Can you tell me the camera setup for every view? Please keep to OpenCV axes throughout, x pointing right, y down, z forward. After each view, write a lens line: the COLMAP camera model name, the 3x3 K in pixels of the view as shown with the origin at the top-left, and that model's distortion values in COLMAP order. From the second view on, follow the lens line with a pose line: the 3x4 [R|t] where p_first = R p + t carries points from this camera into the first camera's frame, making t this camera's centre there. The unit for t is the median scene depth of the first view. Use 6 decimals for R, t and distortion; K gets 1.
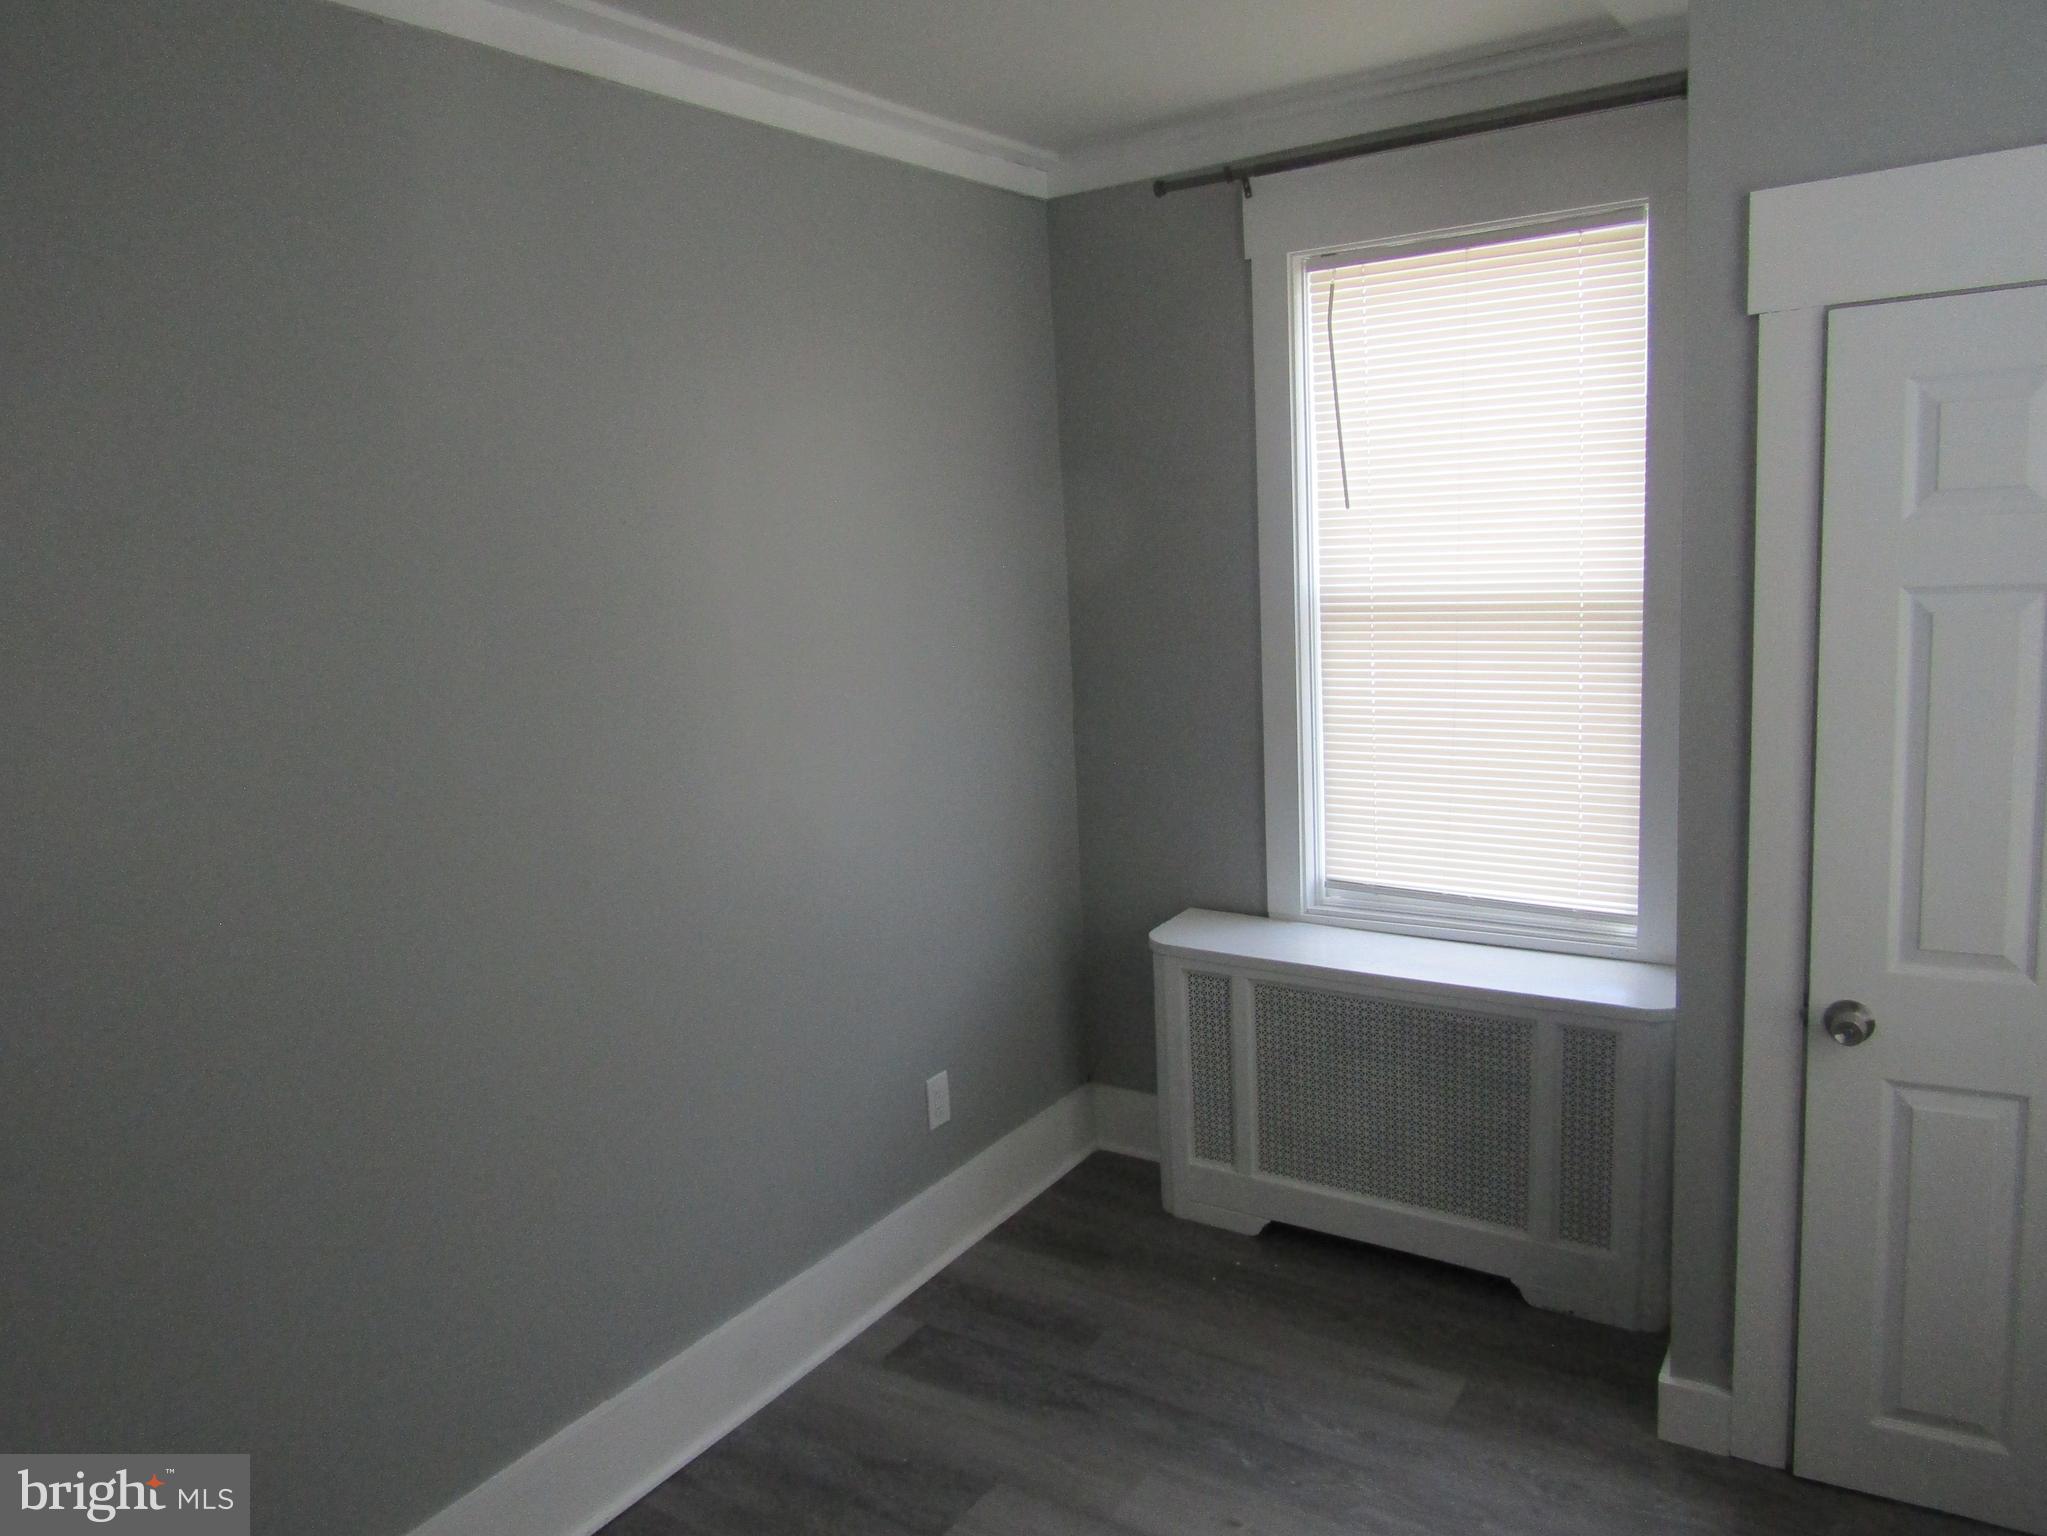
lens RADIAL K [[1447.3, 0, 1020.8], [0, 1447.3, 768.0], [0, 0, 1]] dist [-0.013402, 0.005102]
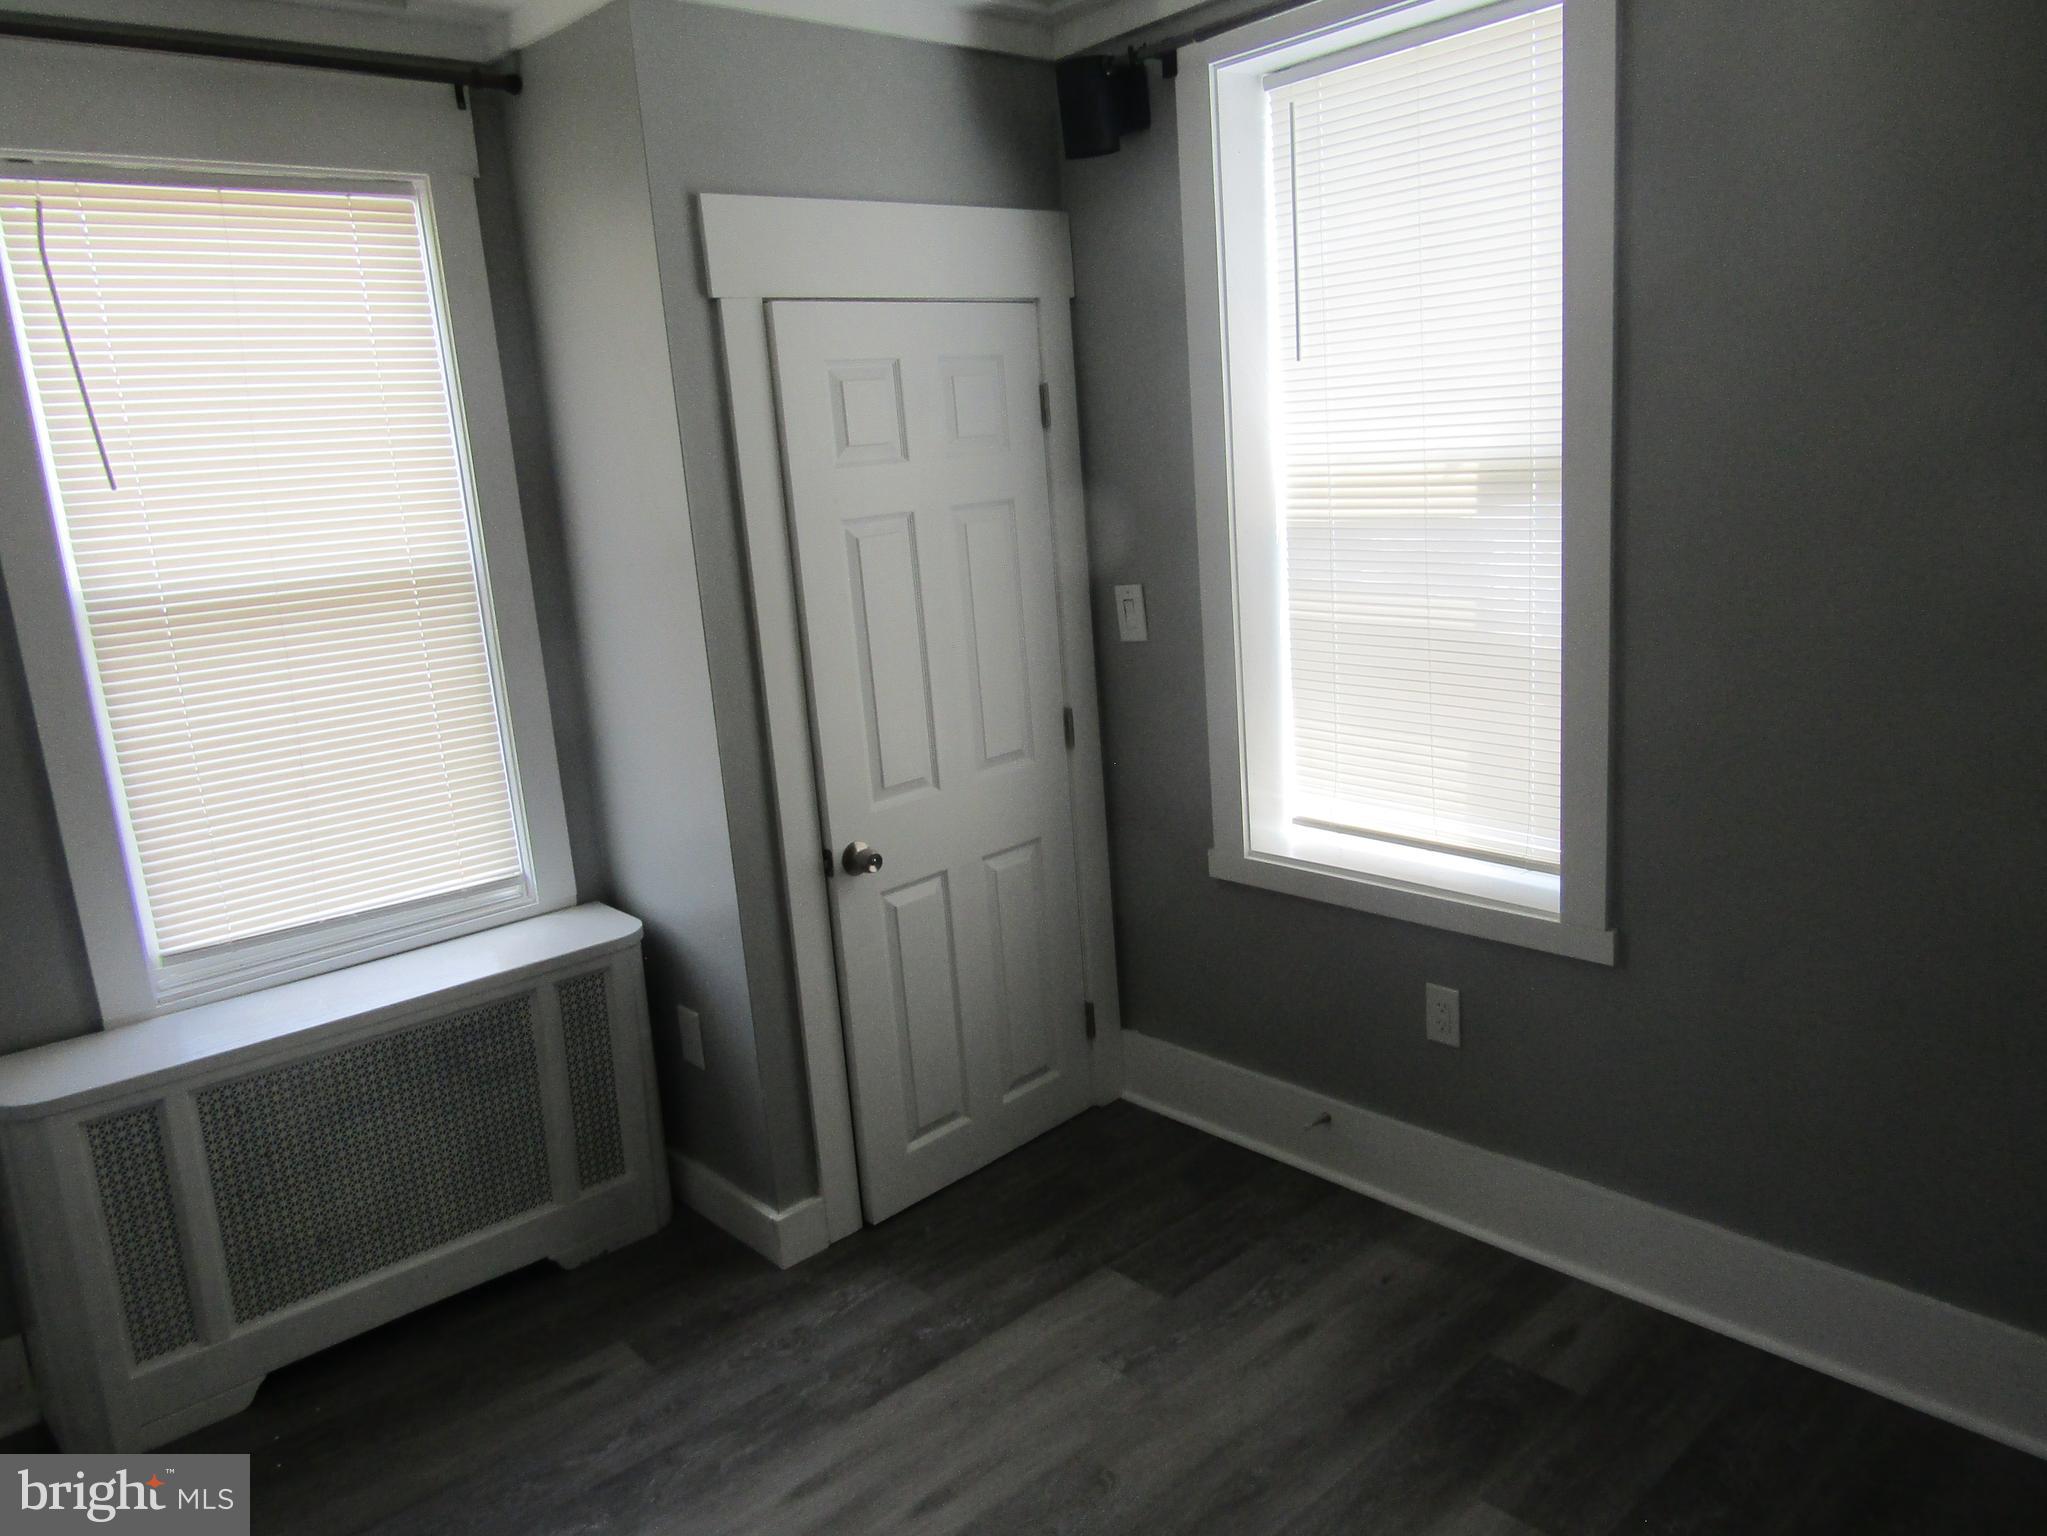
lens RADIAL K [[1447.3, 0, 1018.5], [0, 1447.3, 767.1], [0, 0, 1]] dist [-0.013402, 0.005102]
pose [[0.268024, -0.177497, 0.946920, -0.459429], [0.214704, 0.969168, 0.120896, -0.021960], [-0.939183, 0.170905, 0.297870, 0.351459]]
